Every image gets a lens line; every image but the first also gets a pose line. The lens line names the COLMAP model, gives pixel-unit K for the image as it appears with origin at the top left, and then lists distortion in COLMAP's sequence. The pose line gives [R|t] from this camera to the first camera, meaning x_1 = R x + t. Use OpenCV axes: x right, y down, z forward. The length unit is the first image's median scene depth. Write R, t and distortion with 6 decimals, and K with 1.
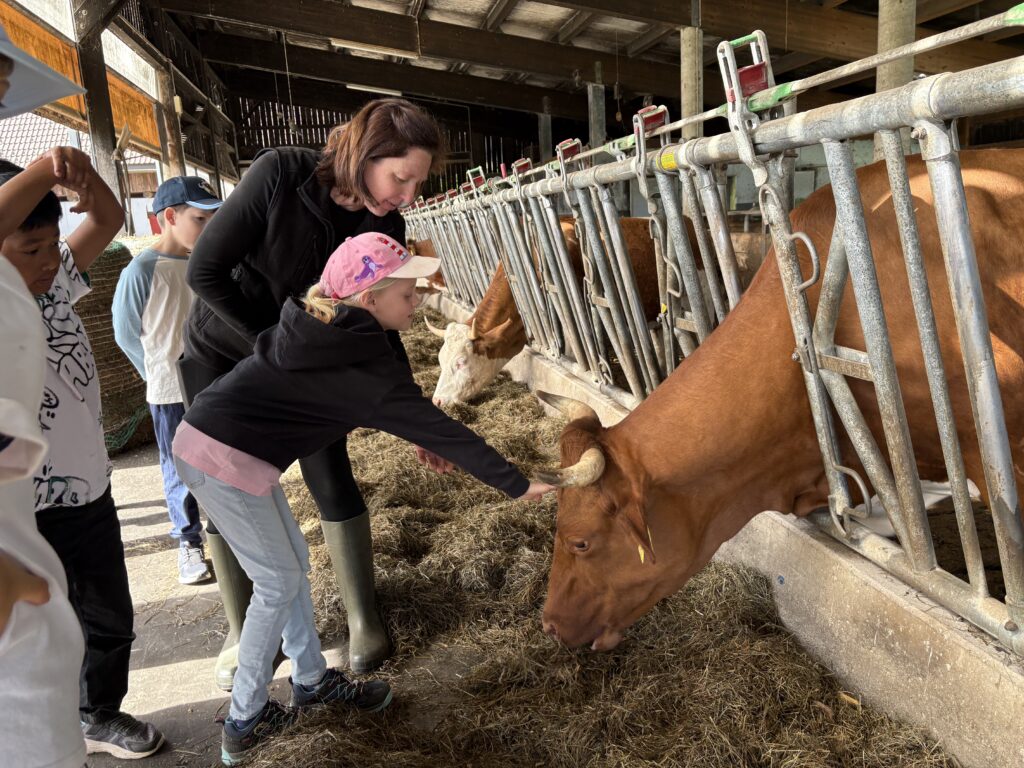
lens RADIAL K [[774.1, 0, 520.6], [0, 774.1, 382.7], [0, 0, 1]] dist [0.040003, -0.047911]
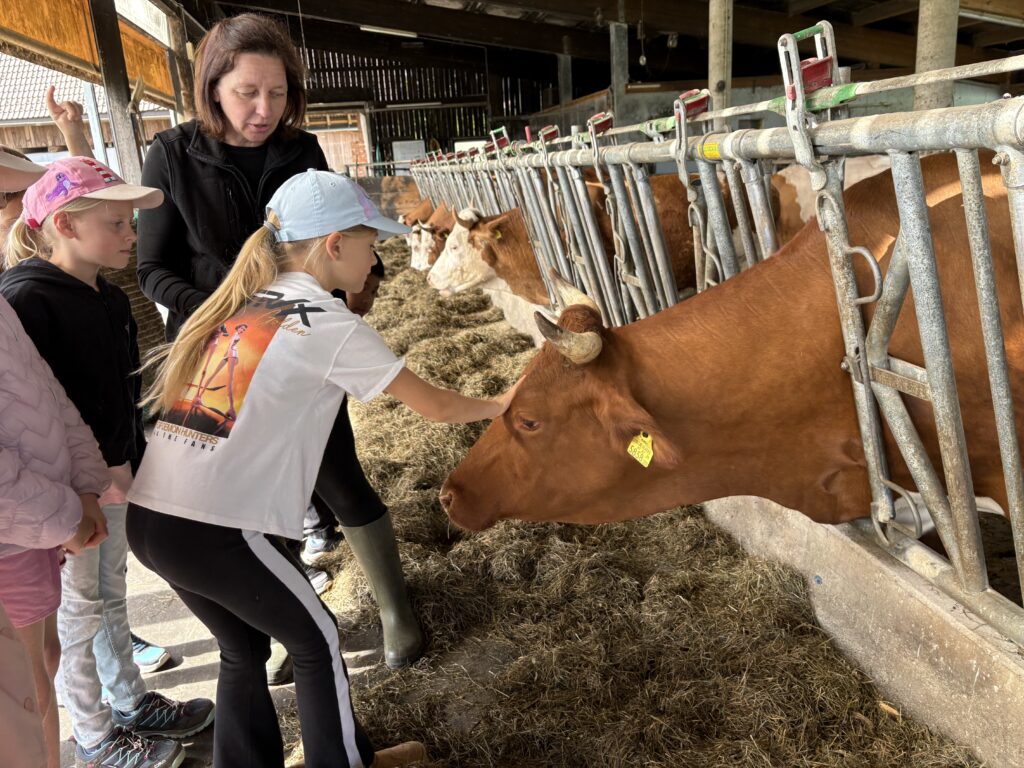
lens RADIAL K [[775.5, 0, 512.0], [0, 775.5, 384.0], [0, 0, 1]] dist [0.042248, -0.054755]
pose [[0.999485, 0.001145, -0.032067, -0.015487], [0.001203, 0.997323, 0.073115, -0.047442], [0.032064, -0.073116, 0.996808, 0.015109]]
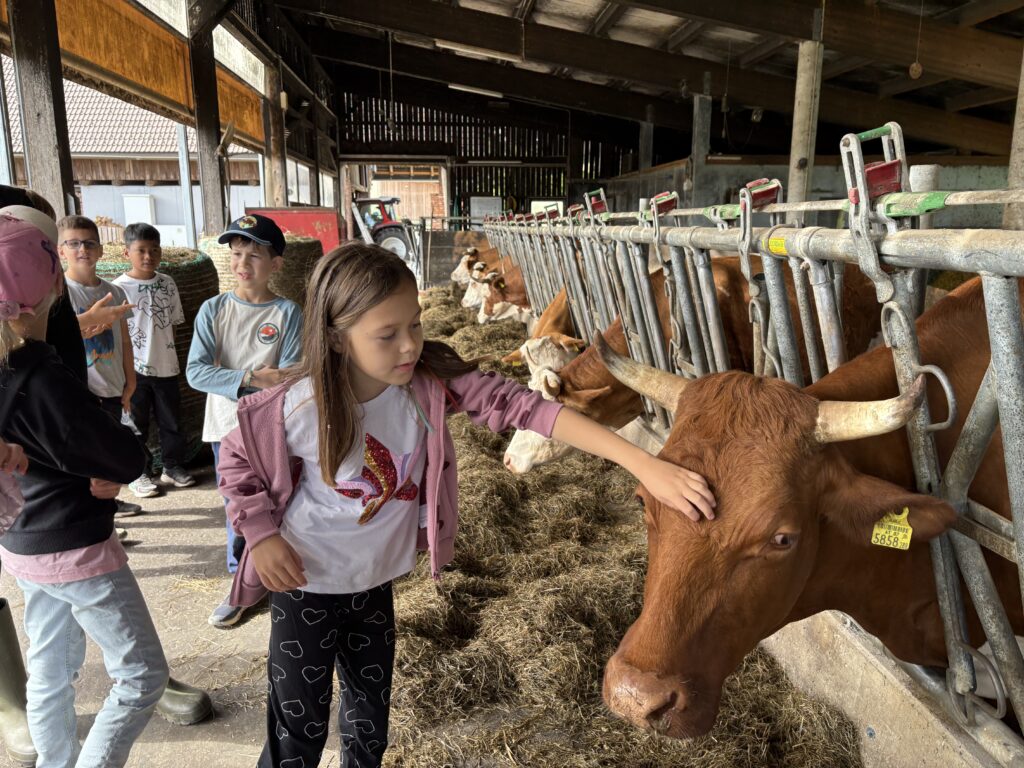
lens RADIAL K [[777.6, 0, 517.2], [0, 777.6, 393.2], [0, 0, 1]] dist [0.017827, -0.004461]
pose [[0.991092, 0.080714, -0.105929, 0.005308], [-0.079232, 0.996691, 0.018130, -0.076785], [0.107042, -0.009575, 0.994208, 0.070978]]
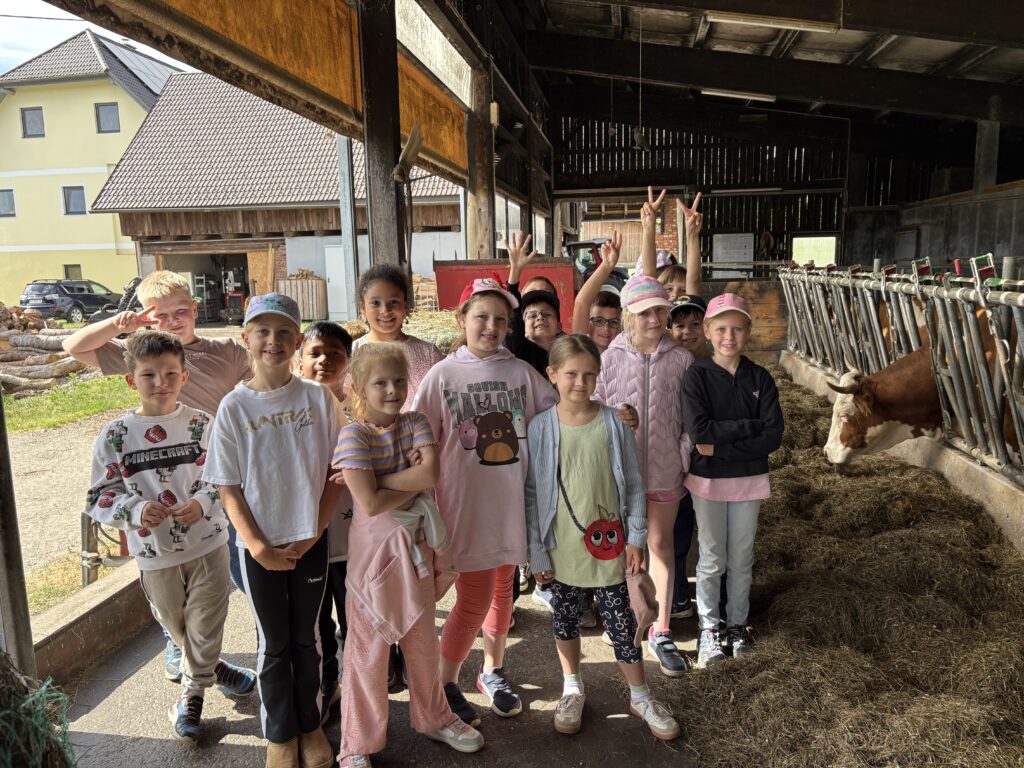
lens RADIAL K [[770.1, 0, 516.8], [0, 770.1, 382.4], [0, 0, 1]] dist [0.050087, -0.067208]
pose [[0.933625, 0.087688, -0.347354, -0.571058], [-0.101474, 0.994602, -0.021662, -0.353083], [0.343579, 0.055471, 0.937484, 1.341747]]
